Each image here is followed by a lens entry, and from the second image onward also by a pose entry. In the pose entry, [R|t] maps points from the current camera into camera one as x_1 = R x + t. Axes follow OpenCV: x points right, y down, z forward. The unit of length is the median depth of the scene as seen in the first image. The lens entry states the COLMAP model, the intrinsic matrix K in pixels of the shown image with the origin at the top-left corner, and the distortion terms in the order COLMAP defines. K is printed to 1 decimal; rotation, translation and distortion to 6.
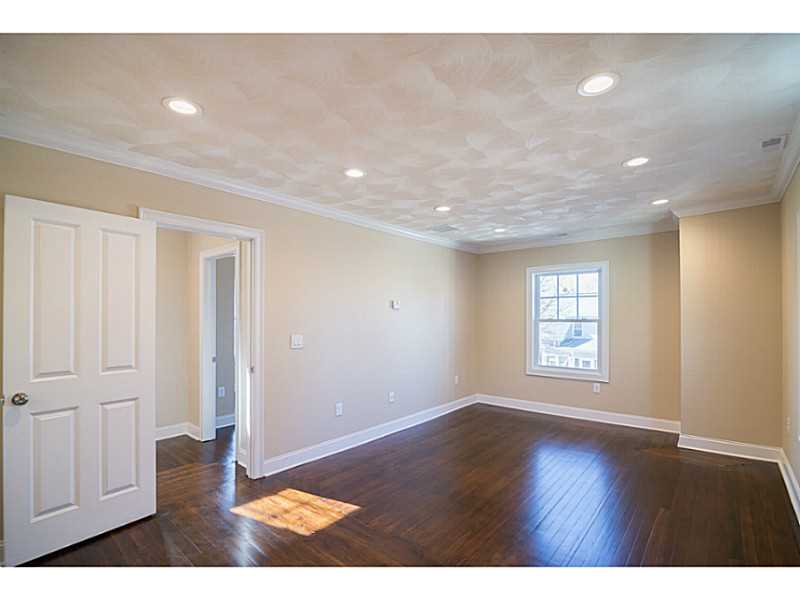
lens RADIAL K [[390.7, 0, 390.2], [0, 390.7, 322.5], [0, 0, 1]] dist [-0.005492, -0.001022]
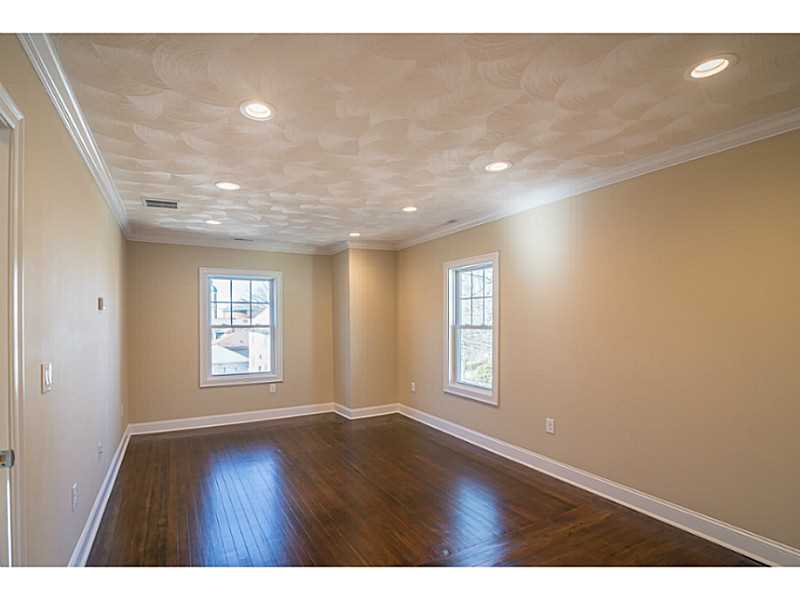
lens RADIAL K [[390.7, 0, 390.2], [0, 390.7, 322.5], [0, 0, 1]] dist [-0.005492, -0.001022]
pose [[0.343152, -0.004632, 0.939268, -0.374138], [0.013131, 0.999914, 0.000134, -0.010036], [-0.939188, 0.012288, 0.343183, 0.325842]]
